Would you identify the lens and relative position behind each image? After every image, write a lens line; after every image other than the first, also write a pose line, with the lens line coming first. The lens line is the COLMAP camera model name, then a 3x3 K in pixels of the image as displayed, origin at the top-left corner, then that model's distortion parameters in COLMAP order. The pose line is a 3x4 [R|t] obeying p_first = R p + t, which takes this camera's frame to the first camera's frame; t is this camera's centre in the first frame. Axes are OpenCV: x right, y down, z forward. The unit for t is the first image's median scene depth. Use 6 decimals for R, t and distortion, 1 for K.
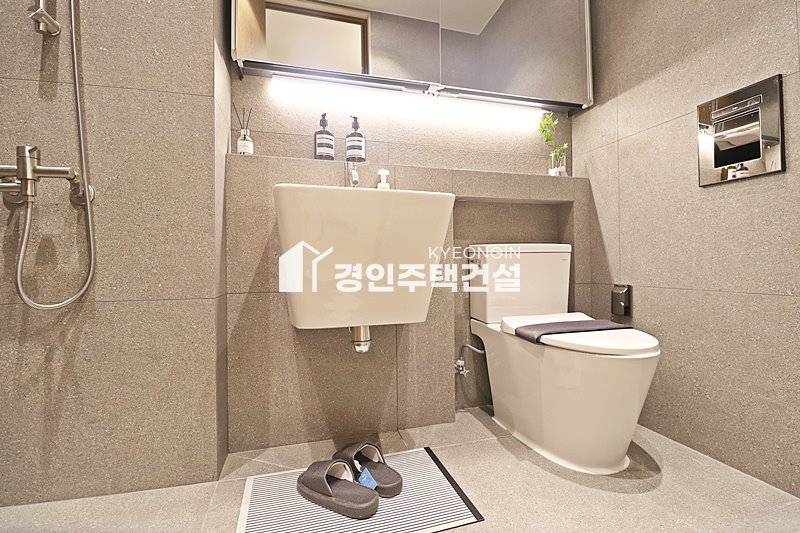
lens RADIAL K [[368.5, 0, 397.5], [0, 368.5, 267.1], [0, 0, 1]] dist [-0.010507, -0.008085]
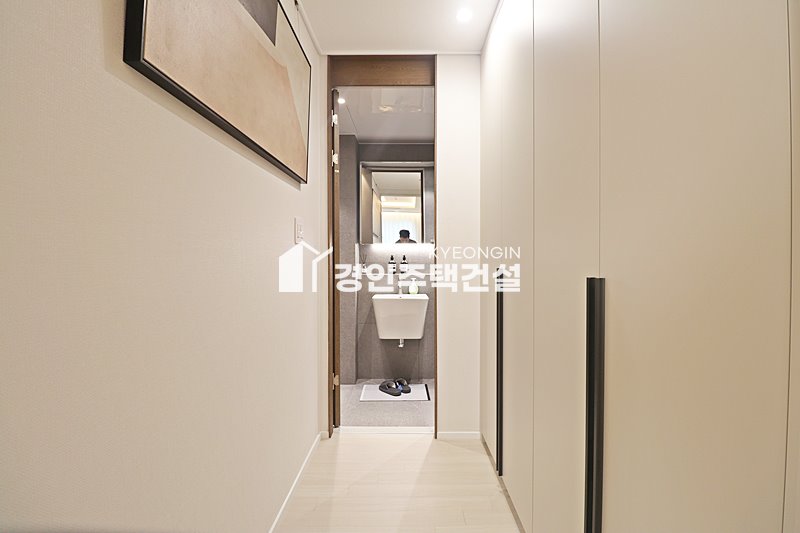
lens RADIAL K [[368.5, 0, 399.9], [0, 368.5, 264.1], [0, 0, 1]] dist [-0.010507, -0.008085]
pose [[0.960775, 0.013913, -0.276978, 0.696374], [-0.010920, 0.999864, 0.012346, -0.468522], [0.277113, -0.008837, 0.960797, -1.814313]]
